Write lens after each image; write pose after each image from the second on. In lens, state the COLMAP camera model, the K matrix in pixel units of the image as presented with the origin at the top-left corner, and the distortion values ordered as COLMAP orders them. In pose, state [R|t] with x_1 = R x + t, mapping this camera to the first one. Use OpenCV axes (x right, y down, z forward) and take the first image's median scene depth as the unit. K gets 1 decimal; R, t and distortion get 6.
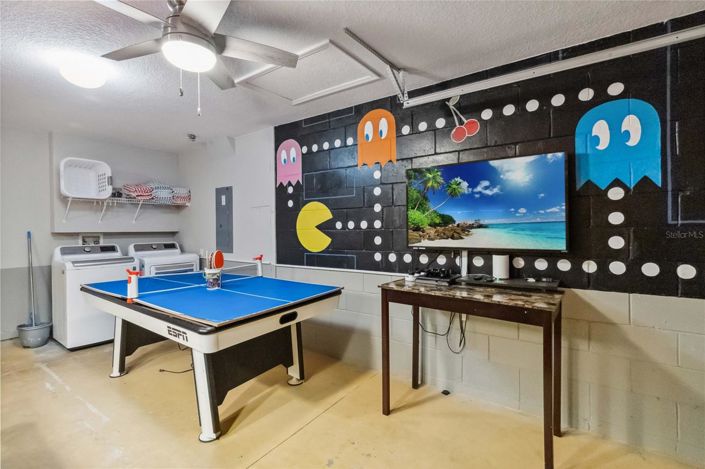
lens RADIAL K [[325.2, 0, 354.5], [0, 325.2, 230.7], [0, 0, 1]] dist [0.001356, 0.000175]
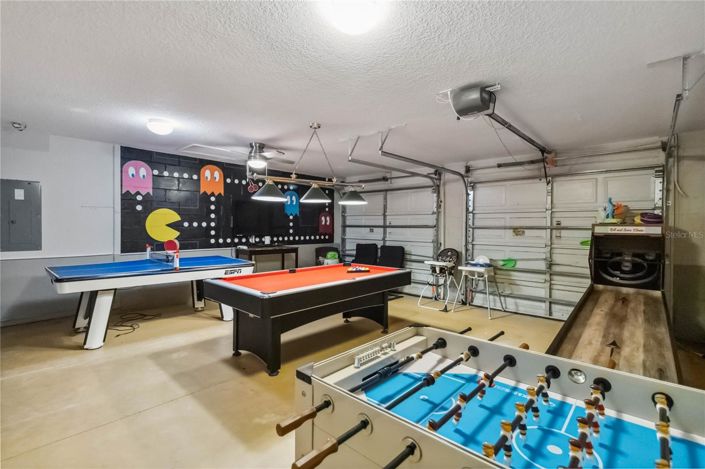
lens RADIAL K [[325.2, 0, 353.8], [0, 325.2, 231.2], [0, 0, 1]] dist [0.001356, 0.000175]
pose [[0.134286, -0.007411, 0.990915, -1.650247], [0.001725, 0.999972, 0.007245, 0.008550], [-0.990941, 0.000737, 0.134295, -0.094098]]
